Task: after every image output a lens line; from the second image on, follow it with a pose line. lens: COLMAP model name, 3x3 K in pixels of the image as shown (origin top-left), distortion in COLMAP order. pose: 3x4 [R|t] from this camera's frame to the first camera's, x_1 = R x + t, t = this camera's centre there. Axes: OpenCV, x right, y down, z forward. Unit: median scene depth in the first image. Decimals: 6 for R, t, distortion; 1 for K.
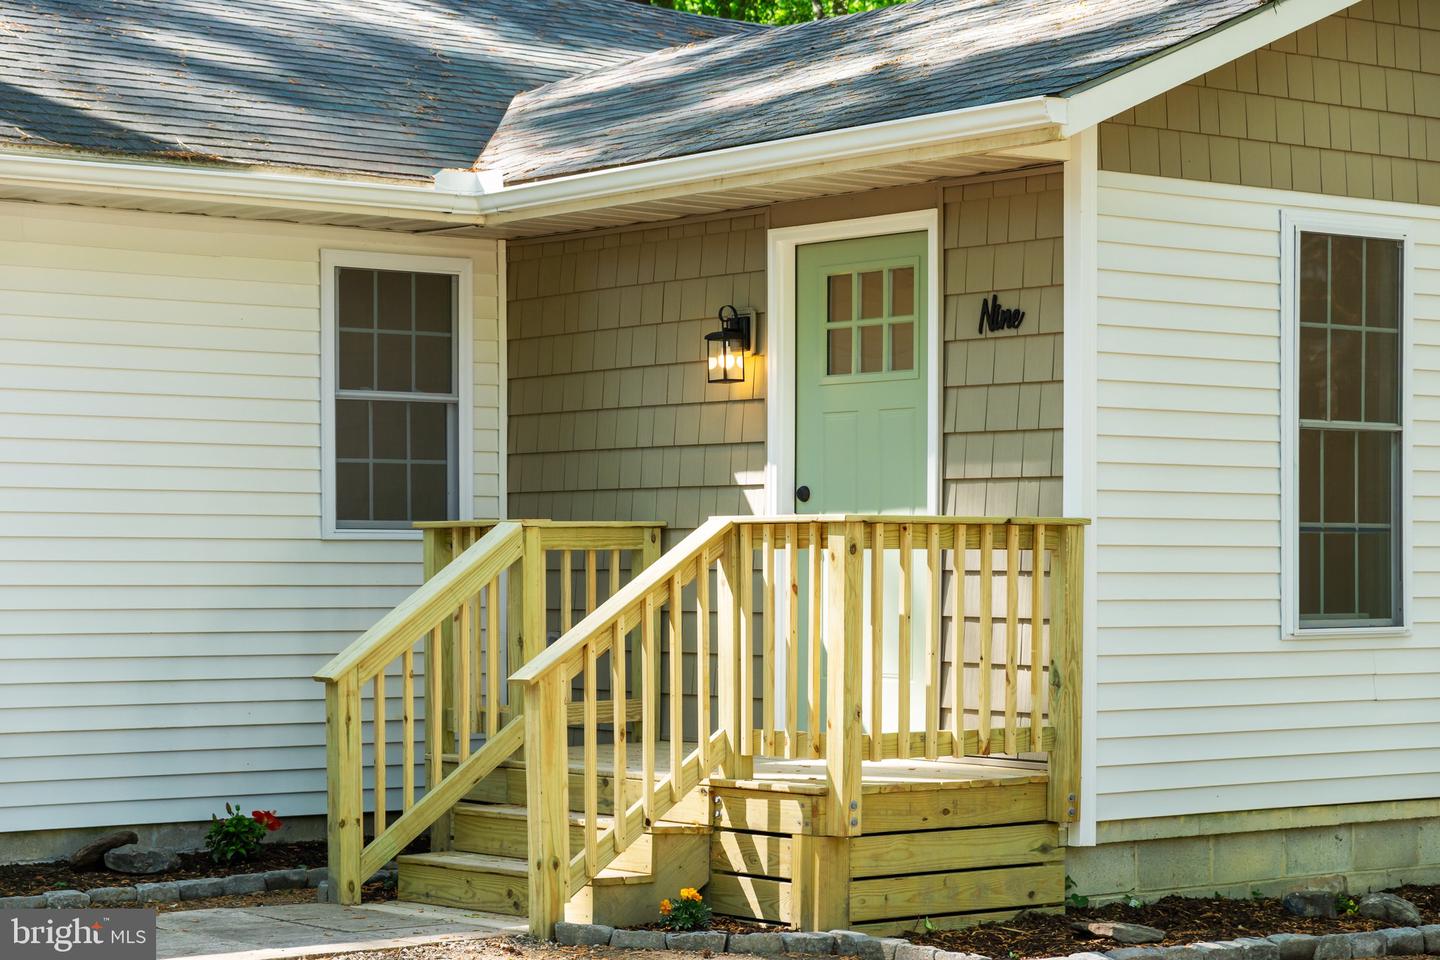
lens RADIAL K [[3089.1, 0, 720.0], [0, 3089.1, 480.0], [0, 0, 1]] dist [0.025954, 0.160995]
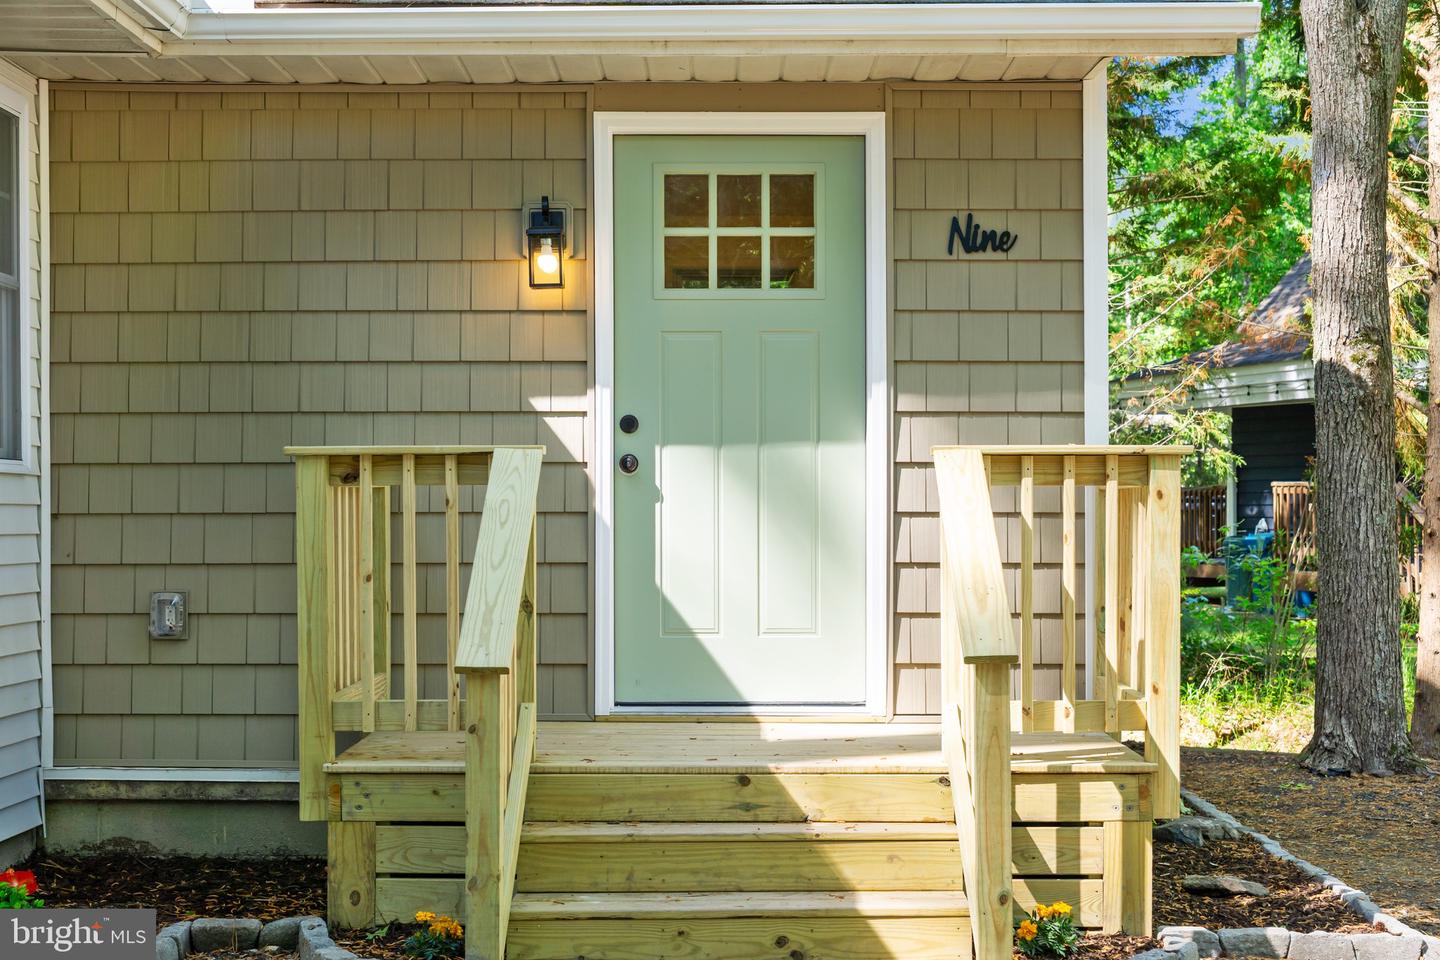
lens RADIAL K [[2217.5, 0, 720.0], [0, 2217.5, 480.0], [0, 0, 1]] dist [0.024028, 0.068109]
pose [[0.628293, 0.010274, 0.777909, -0.473886], [-0.019339, 0.999810, 0.002415, 0.019511], [-0.777737, -0.016561, 0.628372, 0.639952]]
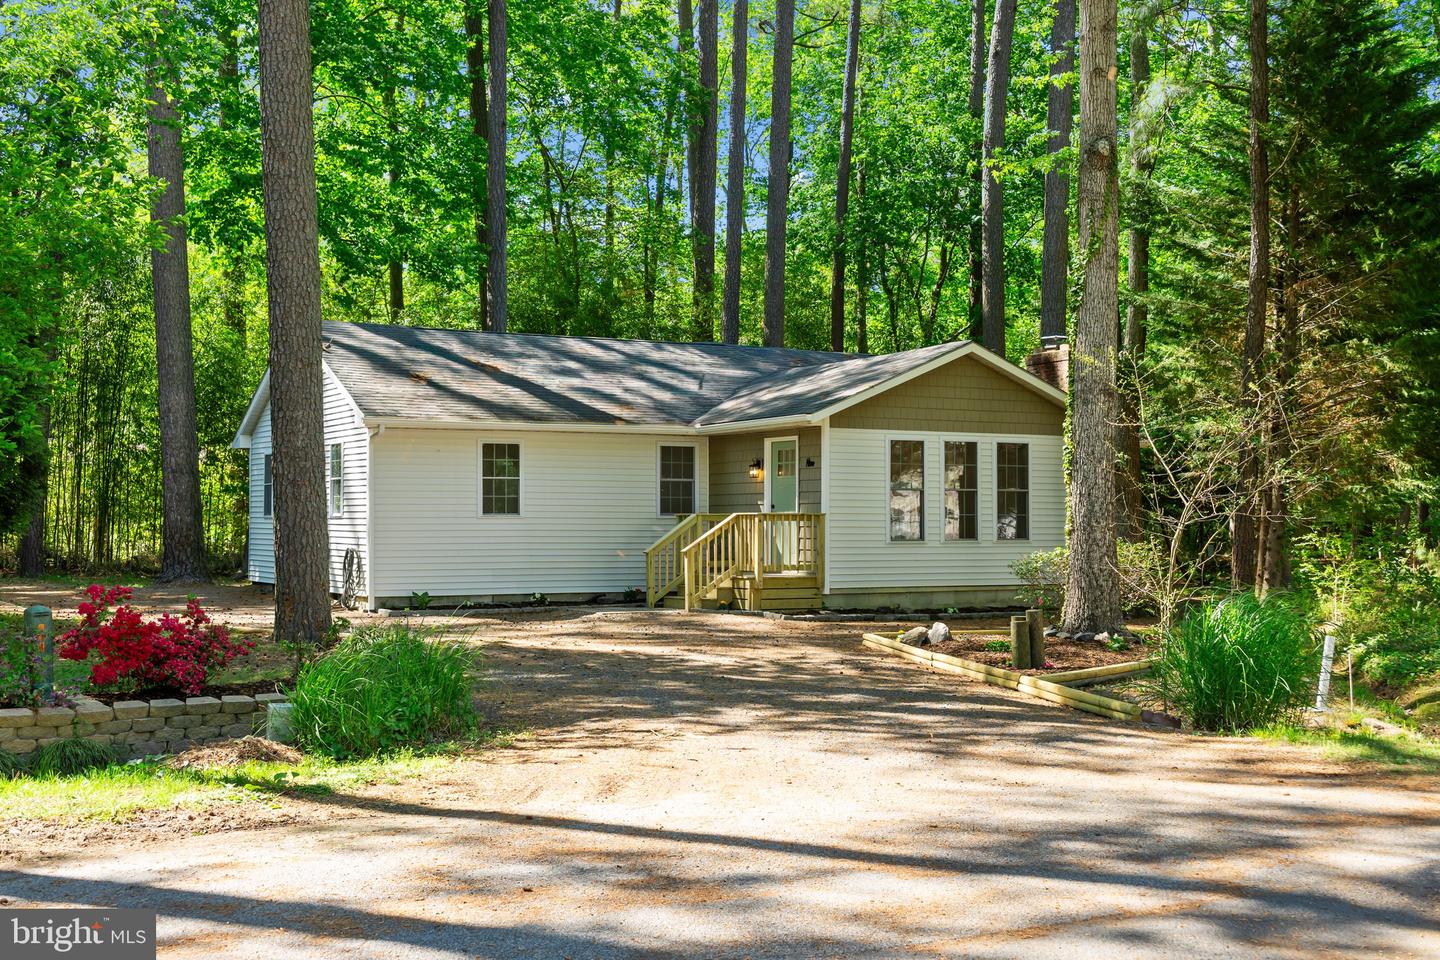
lens RADIAL K [[1696.6, 0, 720.0], [0, 1696.6, 480.0], [0, 0, 1]] dist [0.000885, -0.000322]
pose [[0.984447, -0.006405, -0.175565, 0.360848], [0.006573, 0.999978, 0.000373, -0.032431], [0.175559, -0.001522, 0.984468, -1.184721]]
